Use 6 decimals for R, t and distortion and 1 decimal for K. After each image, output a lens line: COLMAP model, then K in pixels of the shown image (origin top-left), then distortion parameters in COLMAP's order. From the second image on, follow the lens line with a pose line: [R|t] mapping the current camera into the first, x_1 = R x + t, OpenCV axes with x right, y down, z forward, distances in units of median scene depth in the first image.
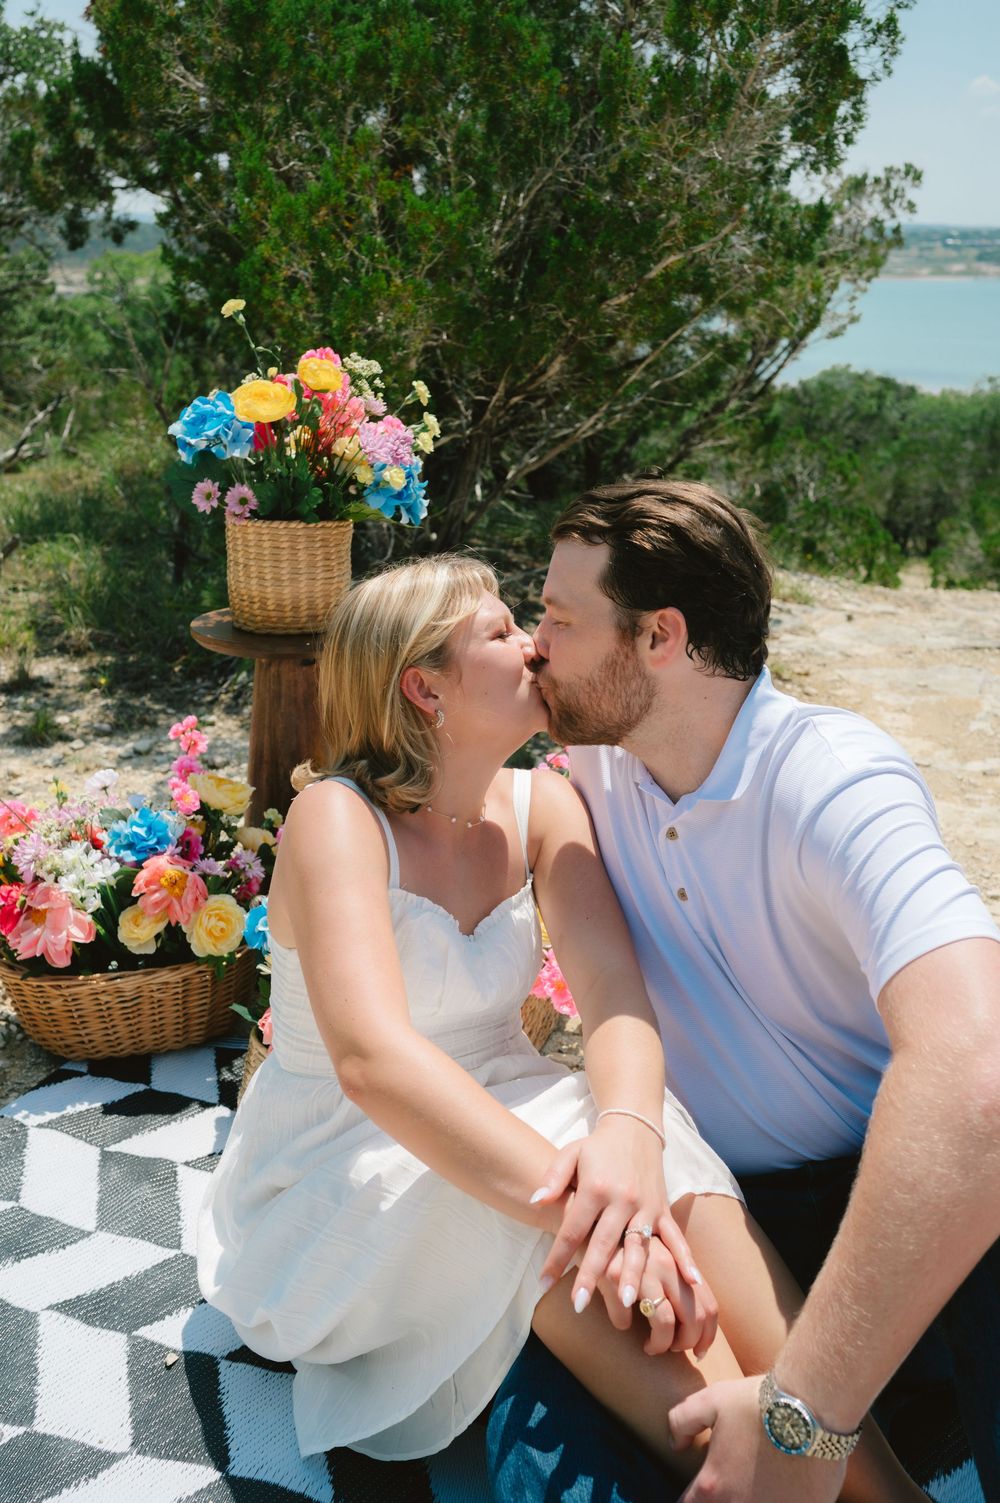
lens RADIAL K [[1410.5, 0, 497.4], [0, 1410.5, 744.5], [0, 0, 1]] dist [-0.003714, 0.003312]
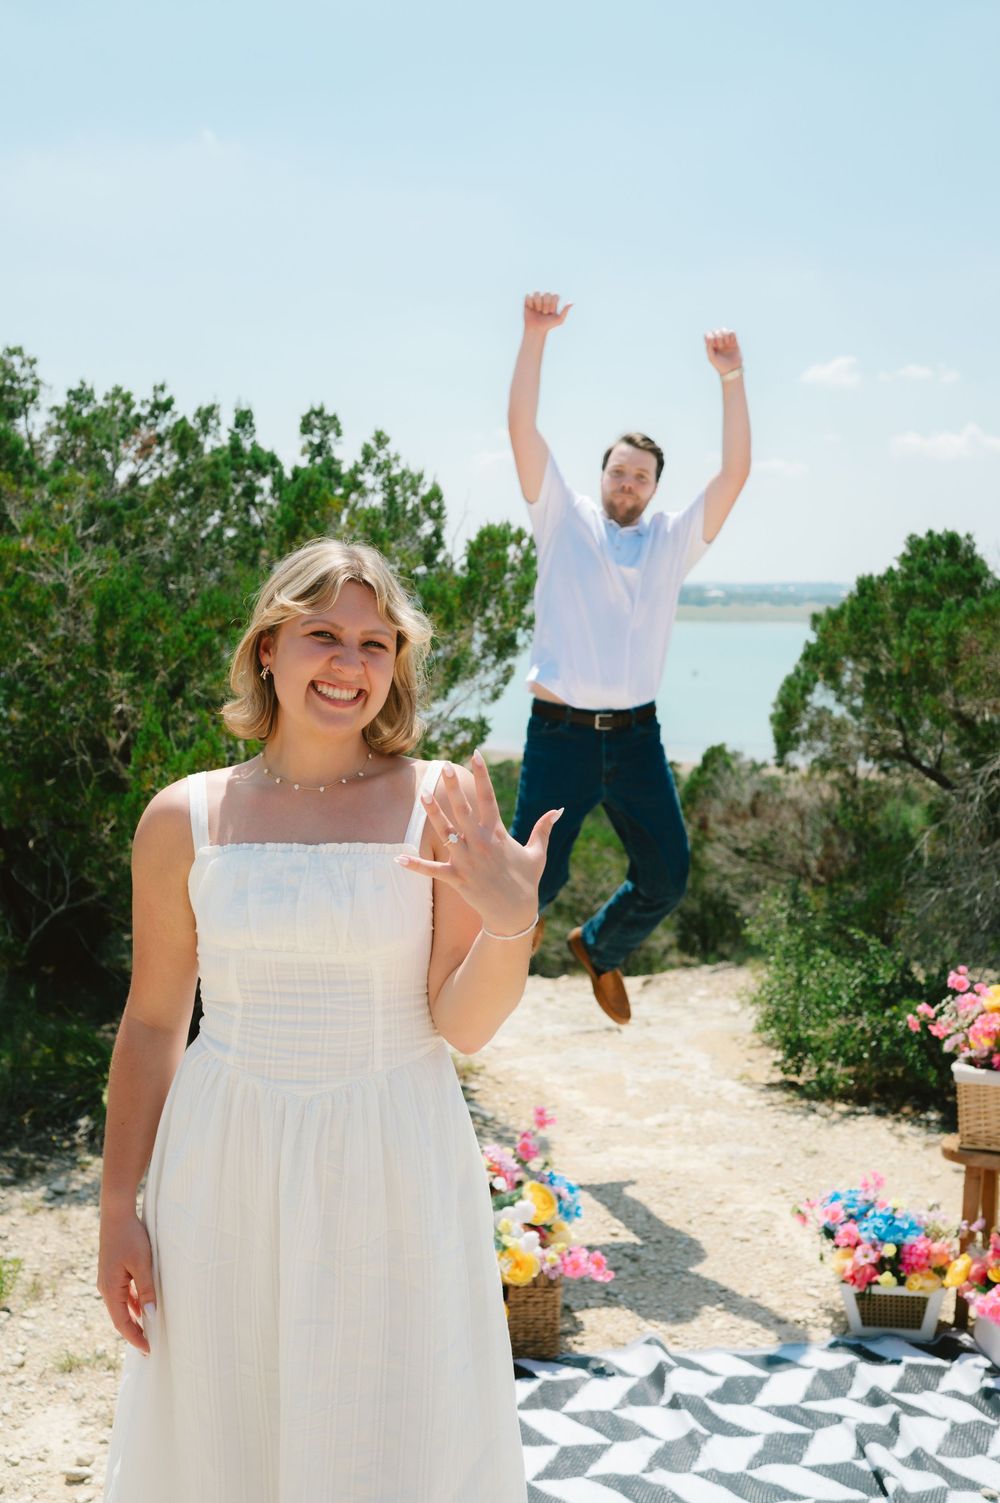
lens RADIAL K [[1644.8, 0, 541.9], [0, 1644.8, 647.9], [0, 0, 1]] dist [-0.007059, -0.000505]
pose [[0.898630, 0.001369, 0.438704, -0.797748], [0.129195, 0.954824, -0.267618, -0.015980], [-0.419252, 0.297168, 0.857857, -0.821028]]
